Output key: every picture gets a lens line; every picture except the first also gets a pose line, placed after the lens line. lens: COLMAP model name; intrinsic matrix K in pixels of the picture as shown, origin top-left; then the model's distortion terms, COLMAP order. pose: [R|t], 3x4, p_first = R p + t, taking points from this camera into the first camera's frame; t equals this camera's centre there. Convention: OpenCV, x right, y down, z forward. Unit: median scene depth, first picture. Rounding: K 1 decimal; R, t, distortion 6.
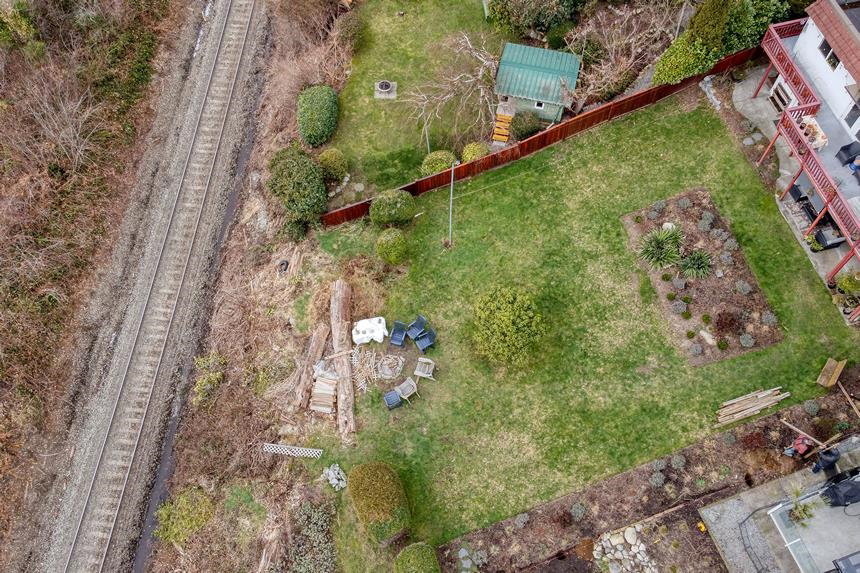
lens RADIAL K [[772.1, 0, 425.6], [0, 772.1, 281.1], [0, 0, 1]] dist [-0.012159, 0.006565]
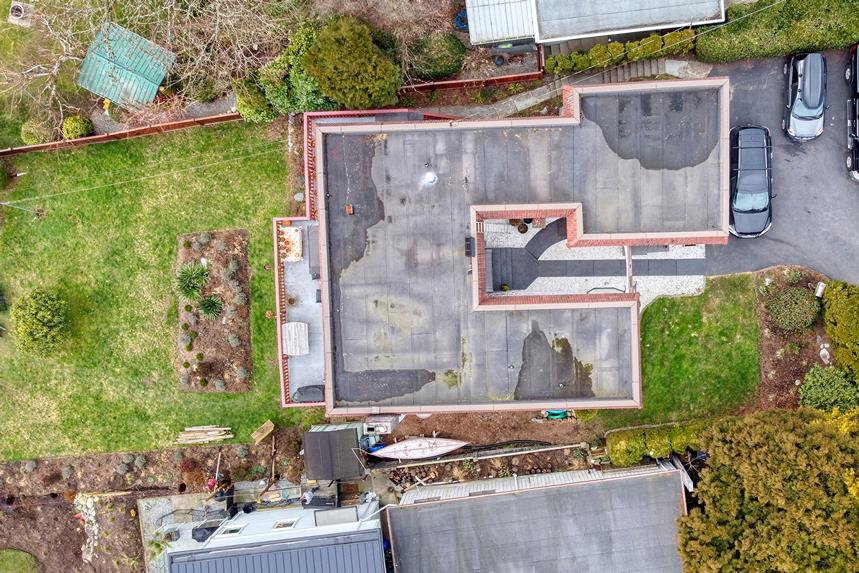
lens RADIAL K [[771.2, 0, 489.1], [0, 771.2, 280.0], [0, 0, 1]] dist [-0.012159, 0.006565]
pose [[0.976400, 0.214809, 0.022367, 0.763565], [-0.196094, 0.838373, 0.508603, -0.763785], [0.090500, -0.500986, 0.860710, 0.066031]]
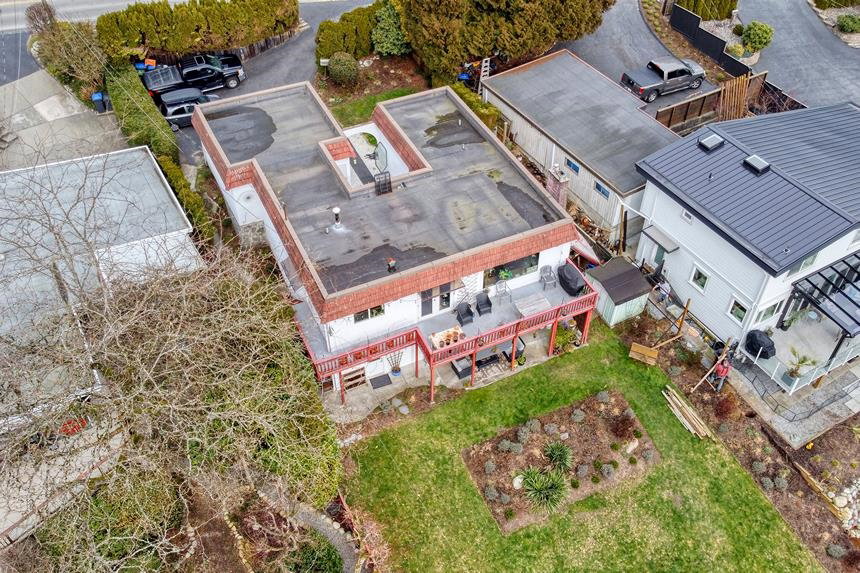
lens RADIAL K [[772.1, 0, 430.7], [0, 772.1, 282.9], [0, 0, 1]] dist [-0.012159, 0.006565]
pose [[-0.188763, -0.680389, 0.708124, -0.189251], [0.862284, 0.230227, 0.451067, -0.711990], [-0.469930, 0.695749, 0.543230, 0.390735]]
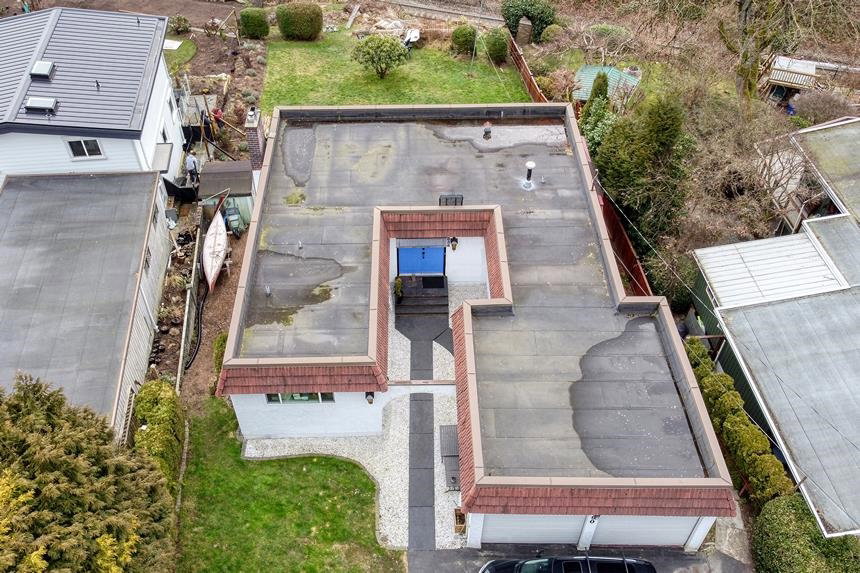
lens RADIAL K [[772.1, 0, 421.5], [0, 772.1, 287.2], [0, 0, 1]] dist [-0.012159, 0.006565]
pose [[-0.225519, 0.712145, -0.664824, 1.386918], [-0.853631, 0.184438, 0.487132, -0.649714], [0.469527, 0.677371, 0.566315, 0.521460]]
